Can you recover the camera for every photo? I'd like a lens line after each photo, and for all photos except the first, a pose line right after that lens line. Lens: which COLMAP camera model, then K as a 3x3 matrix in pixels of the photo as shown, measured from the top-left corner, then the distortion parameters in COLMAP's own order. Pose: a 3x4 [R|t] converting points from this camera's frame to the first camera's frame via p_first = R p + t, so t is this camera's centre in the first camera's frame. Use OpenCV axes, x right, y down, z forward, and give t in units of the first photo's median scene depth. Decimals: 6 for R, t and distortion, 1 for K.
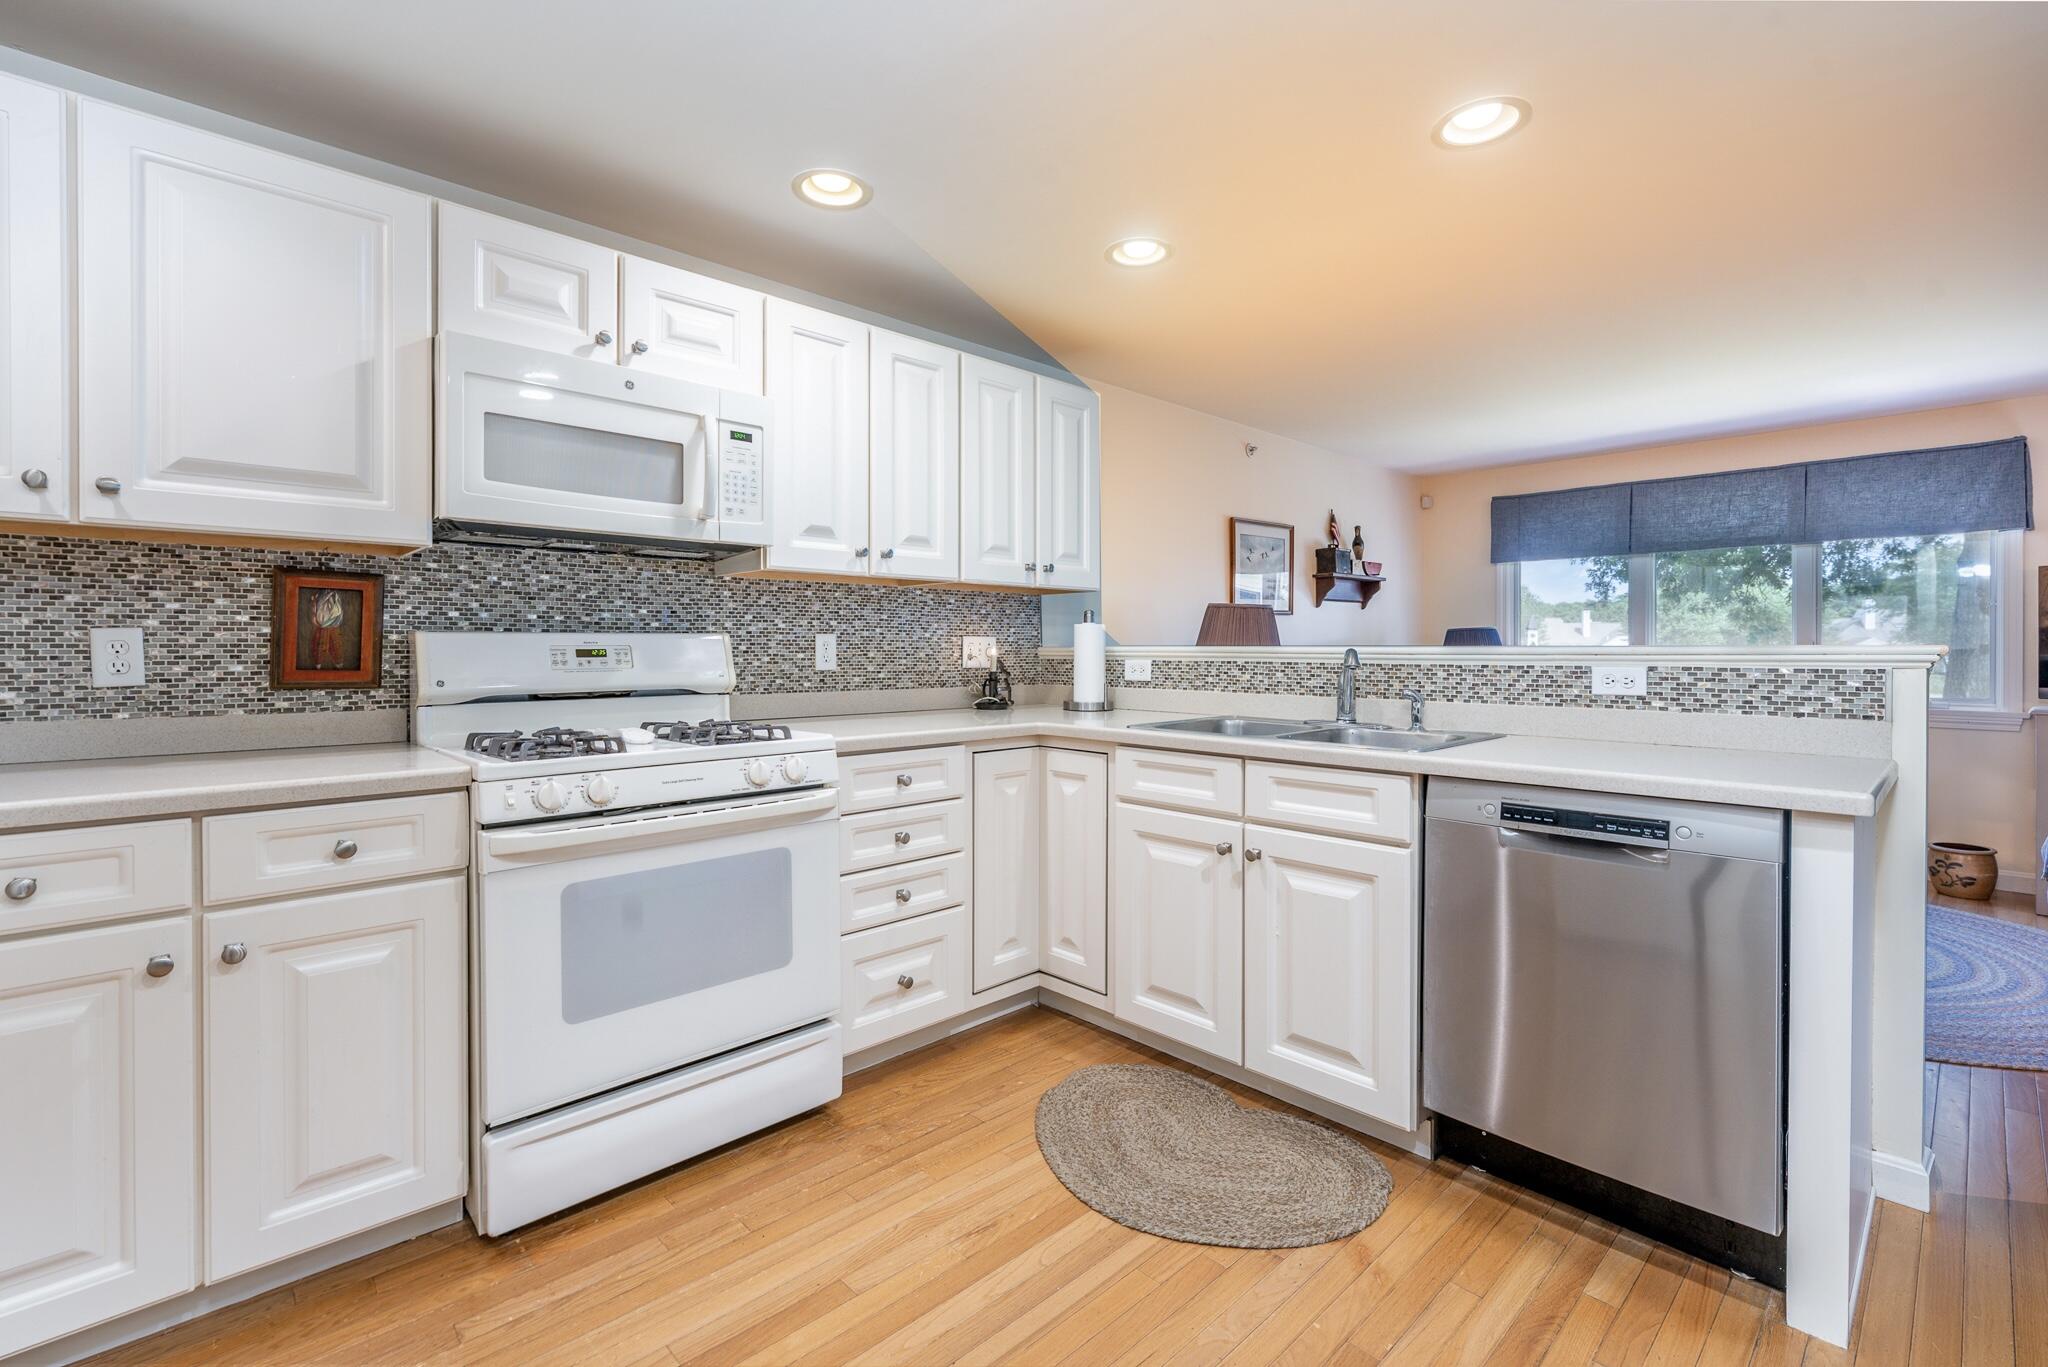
lens RADIAL K [[928.1, 0, 1008.5], [0, 928.1, 657.1], [0, 0, 1]] dist [0.003769, -0.000140]
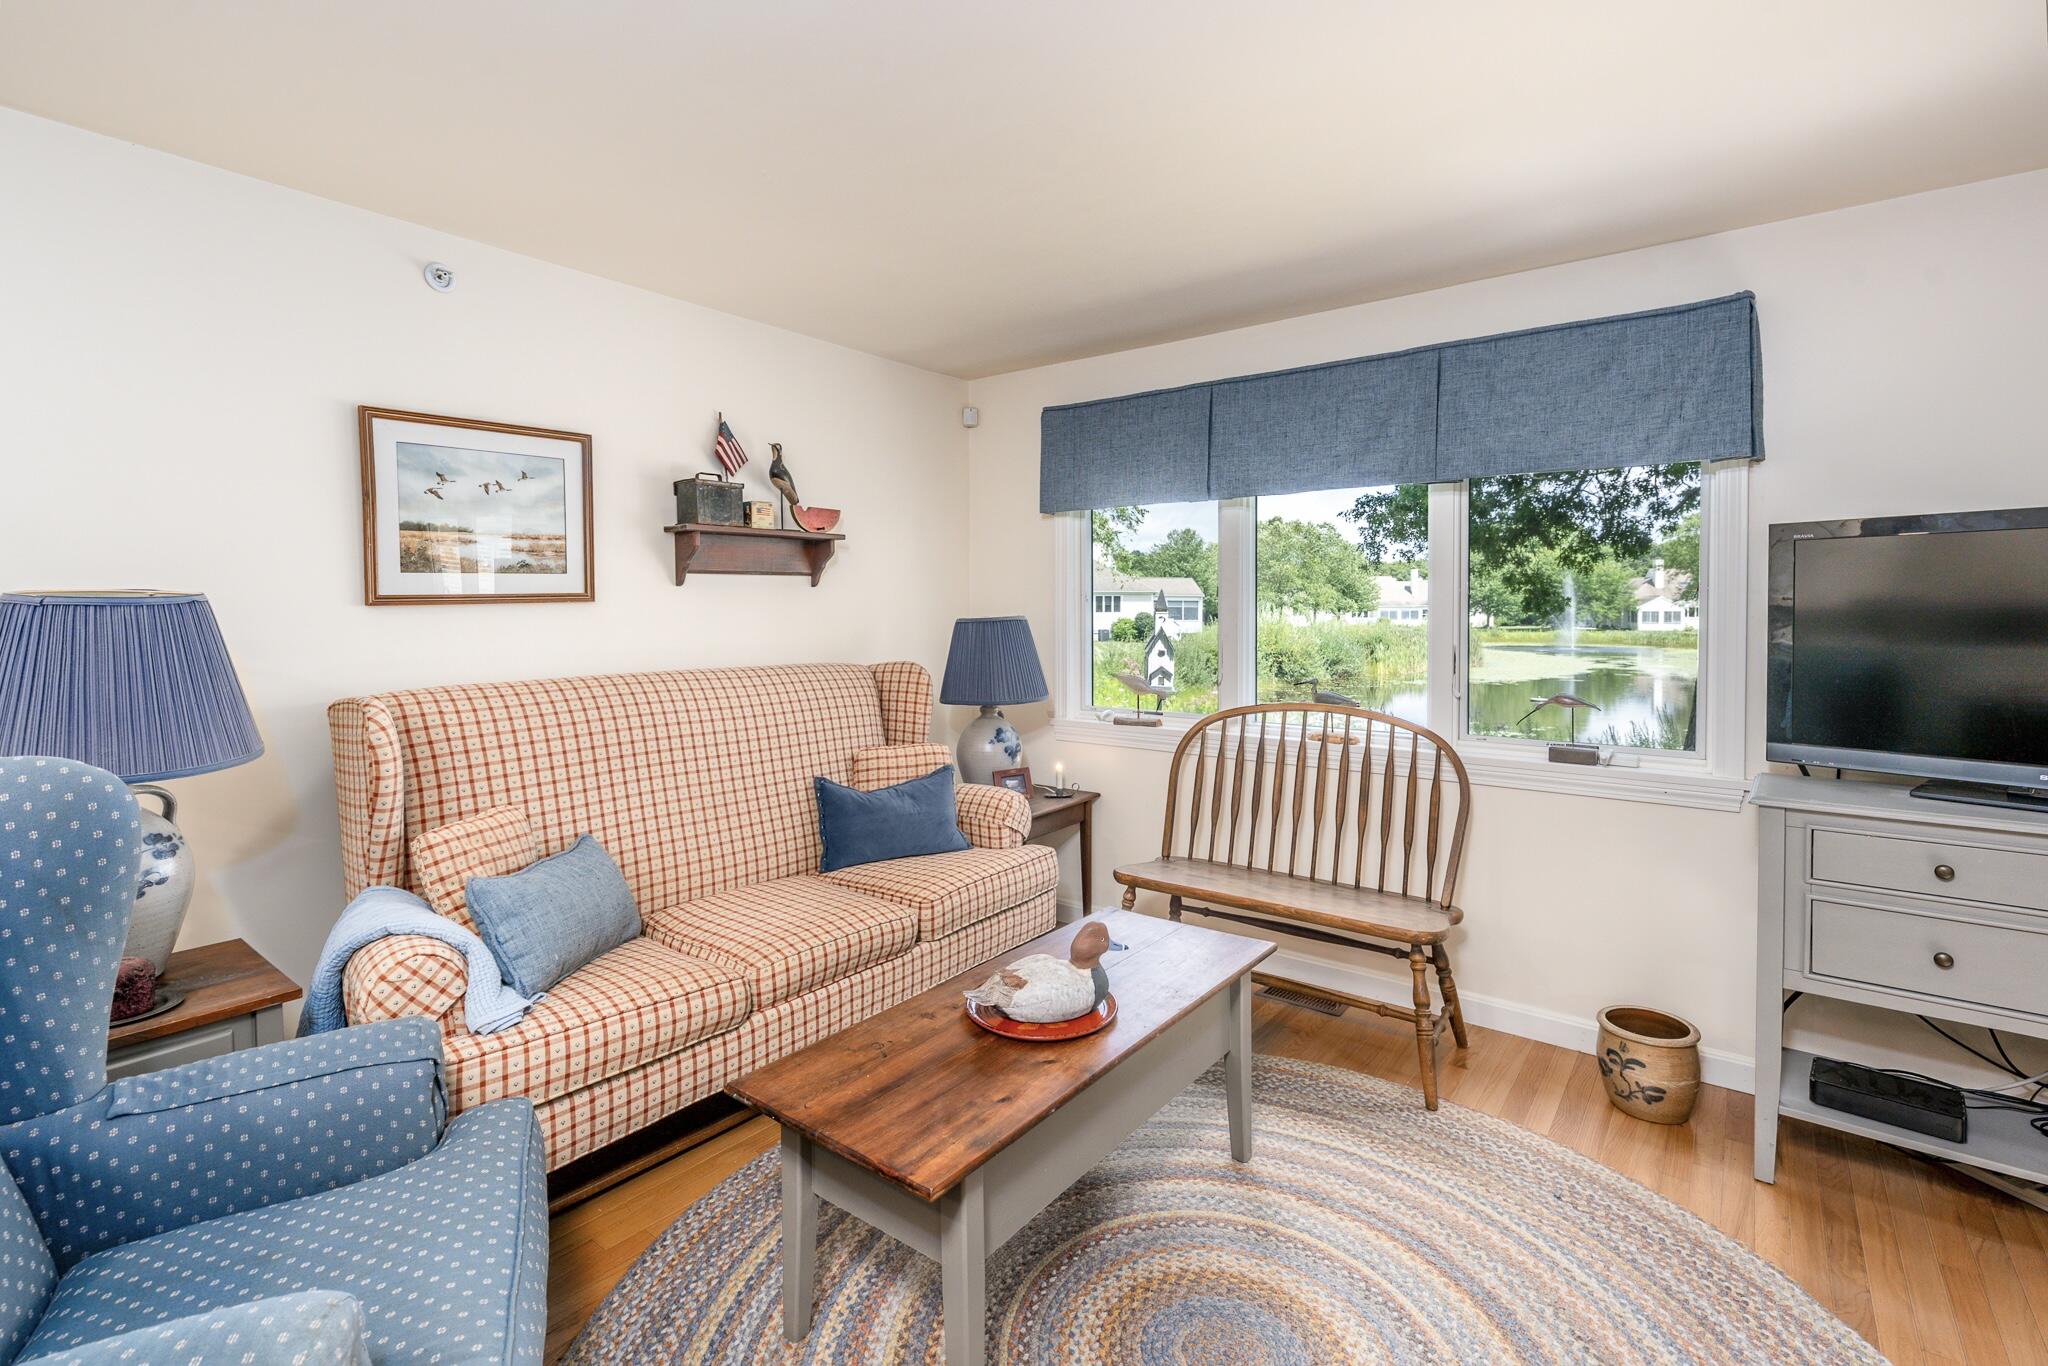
lens RADIAL K [[928.1, 0, 1057.7], [0, 928.1, 630.3], [0, 0, 1]] dist [0.003769, -0.000140]
pose [[0.986571, -0.007141, 0.163176, 0.736338], [0.003647, 0.999758, 0.021702, -0.059943], [-0.163291, -0.020816, 0.986358, 0.644719]]
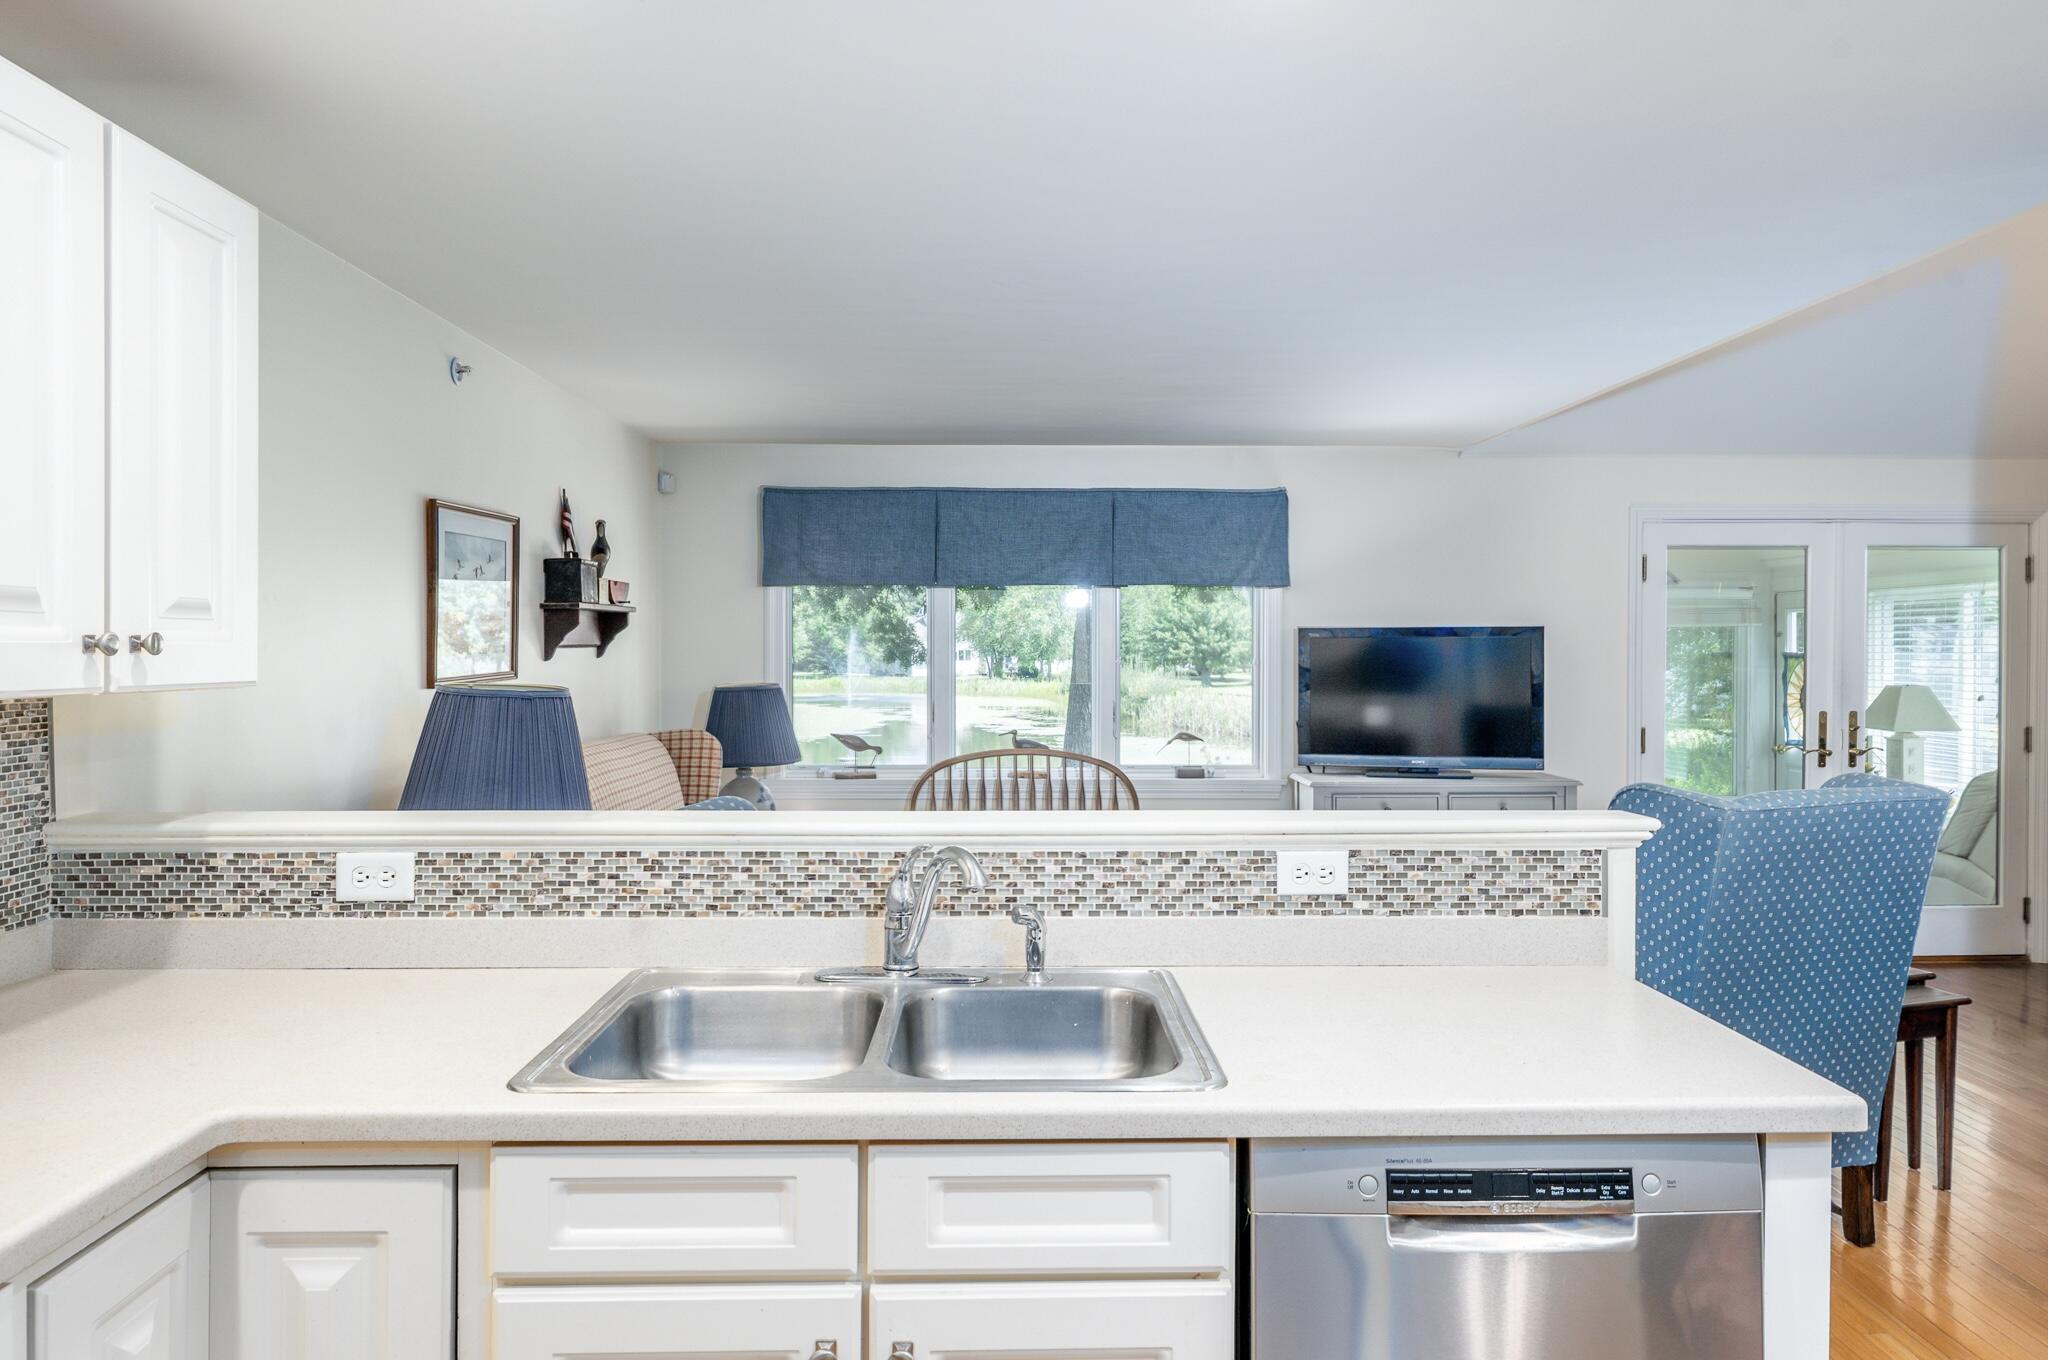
lens RADIAL K [[1325.2, 0, 1019.2], [0, 1325.2, 648.4], [0, 0, 1]] dist [0.003806, 0.002950]
pose [[0.663266, -0.002309, 0.748380, -0.130509], [0.002073, 0.999997, 0.001249, -0.097055], [-0.748381, 0.000723, 0.663269, 0.386611]]
